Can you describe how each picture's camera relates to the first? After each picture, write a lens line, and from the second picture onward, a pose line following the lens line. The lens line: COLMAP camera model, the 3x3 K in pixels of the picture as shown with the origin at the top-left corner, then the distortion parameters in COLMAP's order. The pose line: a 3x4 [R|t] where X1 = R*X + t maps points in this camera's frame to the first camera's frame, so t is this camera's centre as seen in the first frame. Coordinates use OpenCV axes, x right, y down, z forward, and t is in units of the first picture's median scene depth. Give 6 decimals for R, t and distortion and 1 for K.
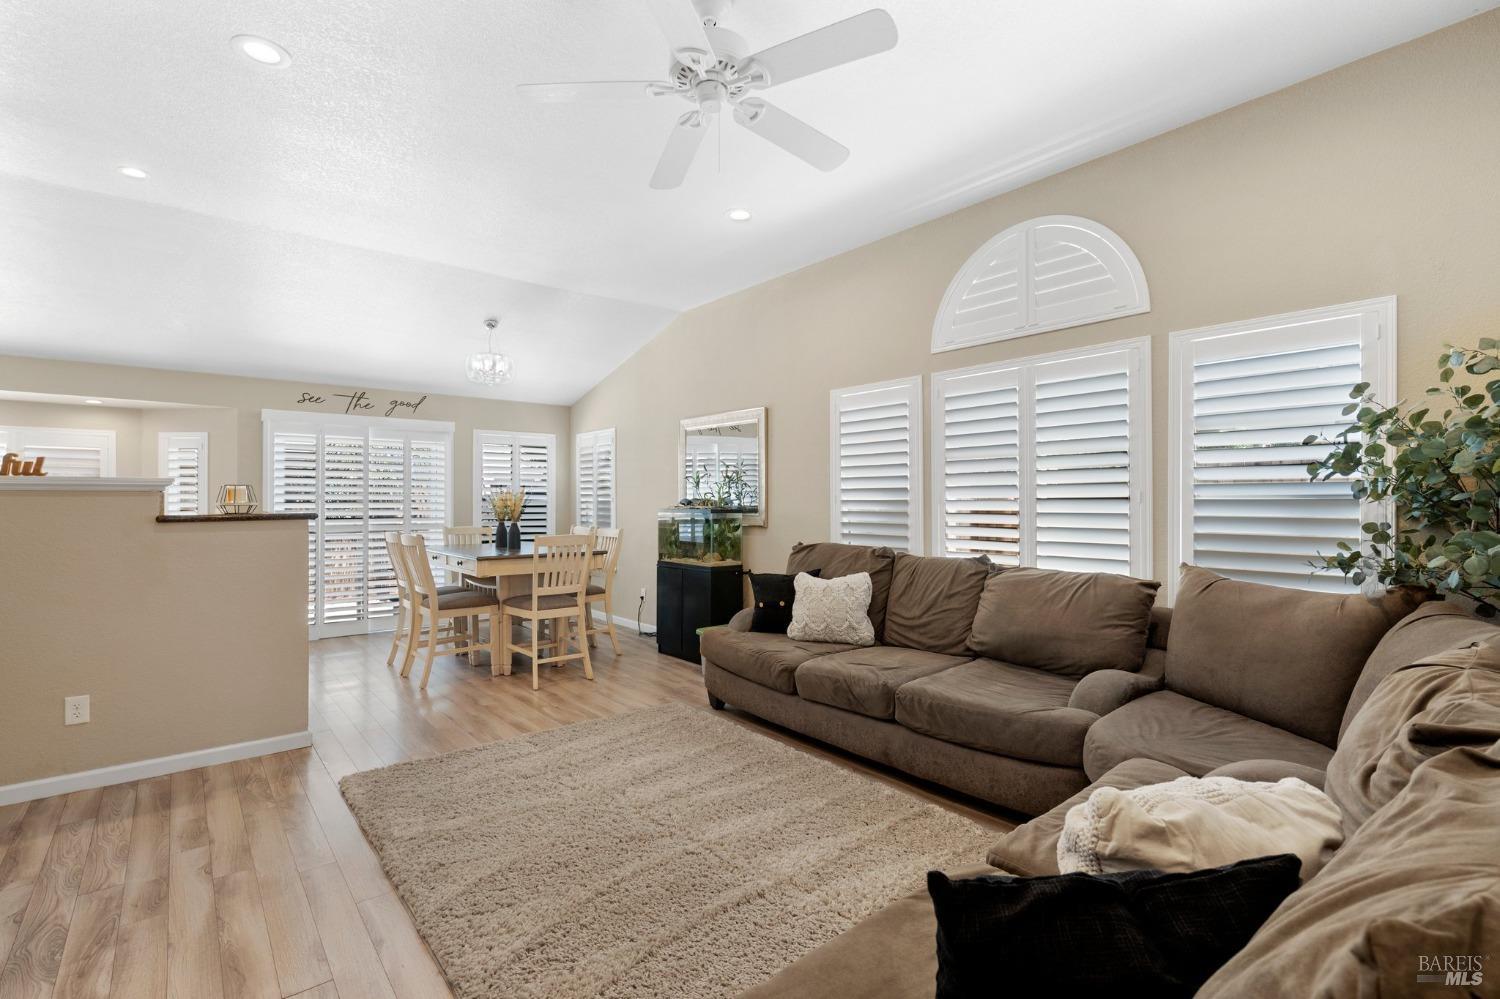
lens RADIAL K [[686.6, 0, 747.4], [0, 686.6, 502.6], [0, 0, 1]] dist [-0.002336, 0.000760]
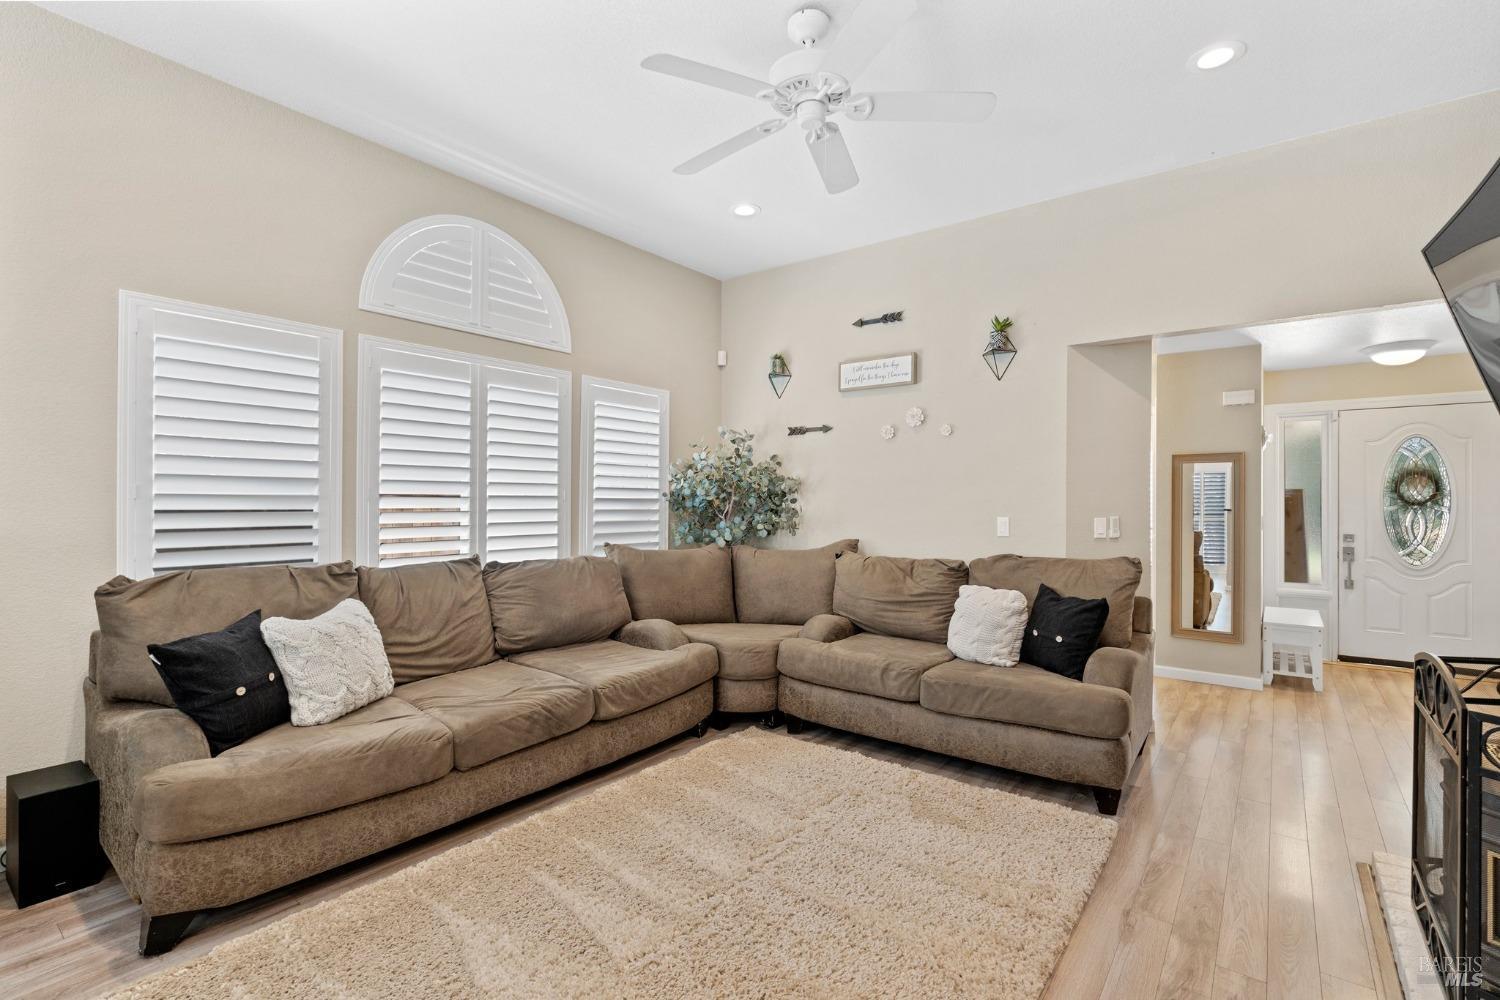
lens RADIAL K [[686.6, 0, 747.1], [0, 686.6, 500.3], [0, 0, 1]] dist [-0.002336, 0.000760]
pose [[-0.206943, -0.006567, 0.978331, -0.650674], [-0.010814, 0.999932, 0.004425, -0.008277], [-0.978293, -0.009664, -0.207000, 0.805654]]
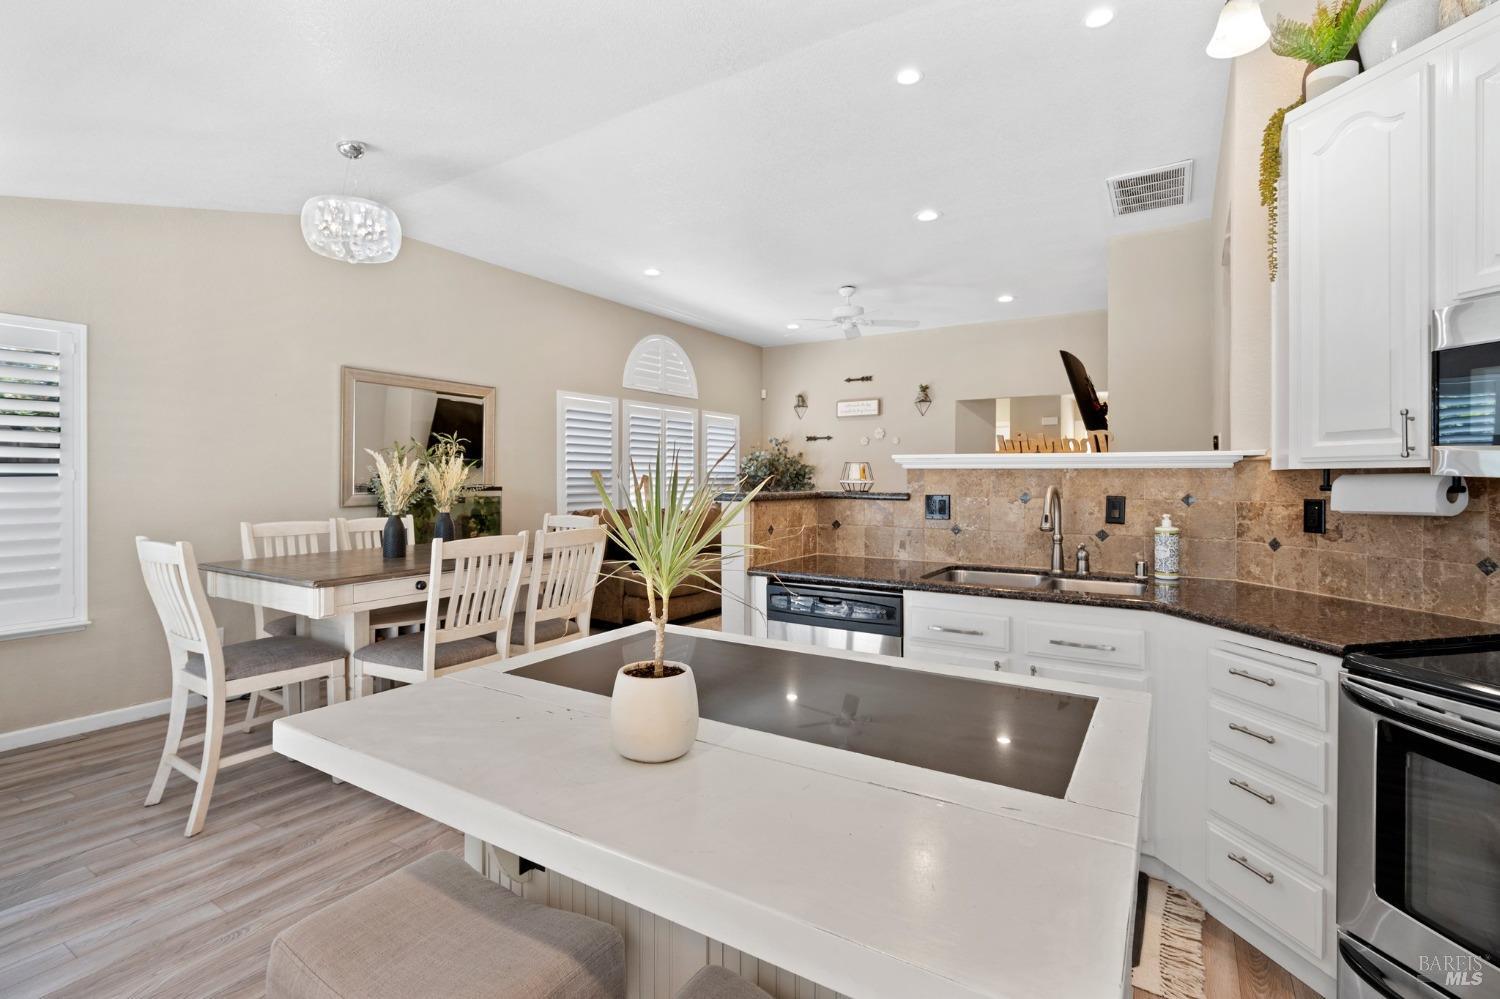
lens RADIAL K [[686.6, 0, 750.6], [0, 686.6, 487.2], [0, 0, 1]] dist [-0.002336, 0.000760]
pose [[-0.307152, -0.021072, 0.951427, -1.511098], [-0.005617, 0.999778, 0.020330, -0.018667], [-0.951644, 0.000900, -0.307202, 1.340489]]
